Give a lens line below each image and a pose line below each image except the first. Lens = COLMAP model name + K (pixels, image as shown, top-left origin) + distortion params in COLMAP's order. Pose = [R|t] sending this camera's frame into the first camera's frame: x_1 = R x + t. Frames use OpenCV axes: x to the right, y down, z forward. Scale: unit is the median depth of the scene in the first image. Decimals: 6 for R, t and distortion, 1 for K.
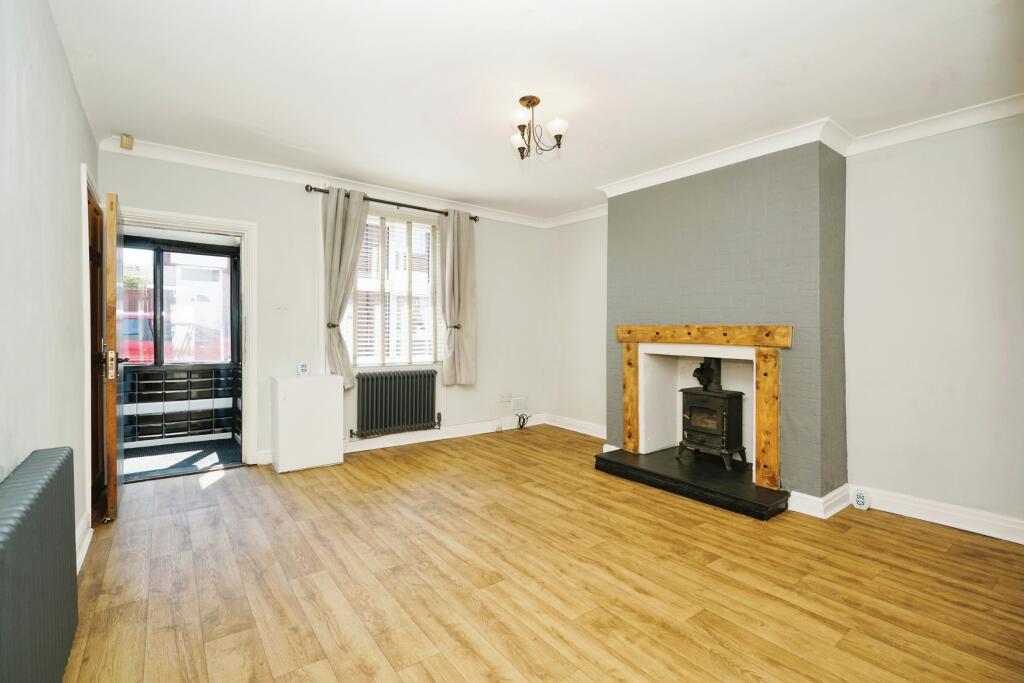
lens RADIAL K [[460.5, 0, 512.0], [0, 460.5, 341.5], [0, 0, 1]] dist [-0.001960, 0.000188]
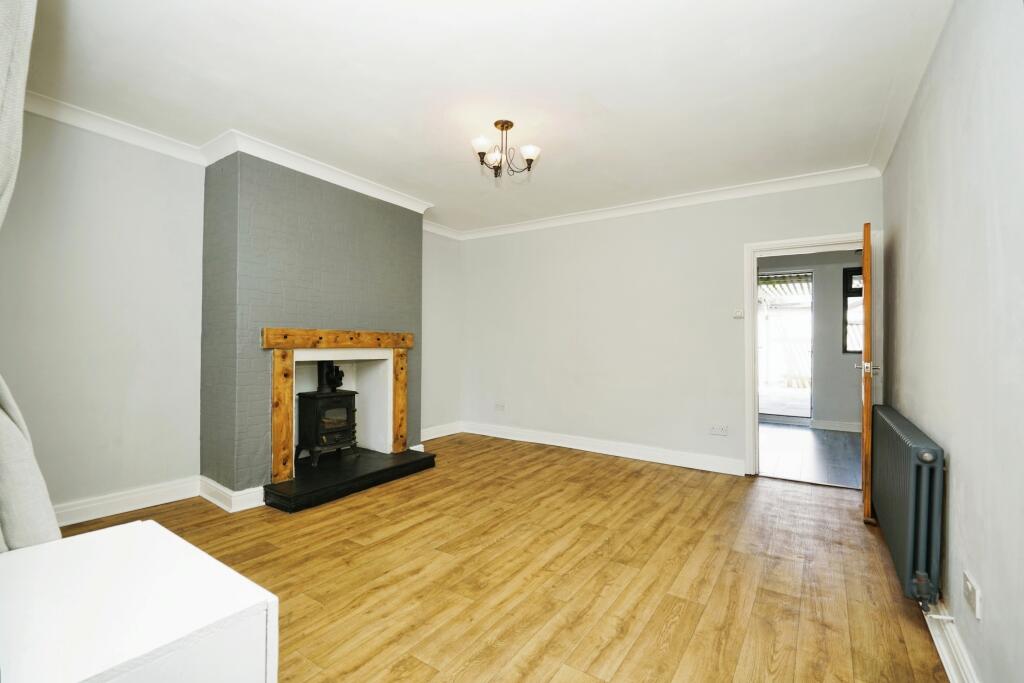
lens RADIAL K [[460.5, 0, 512.0], [0, 460.5, 341.5], [0, 0, 1]] dist [-0.001960, 0.000188]
pose [[-0.321466, -0.011046, 0.946857, -0.895689], [0.007403, 0.999872, 0.014178, -0.027349], [-0.946892, 0.011567, -0.321343, 1.202512]]
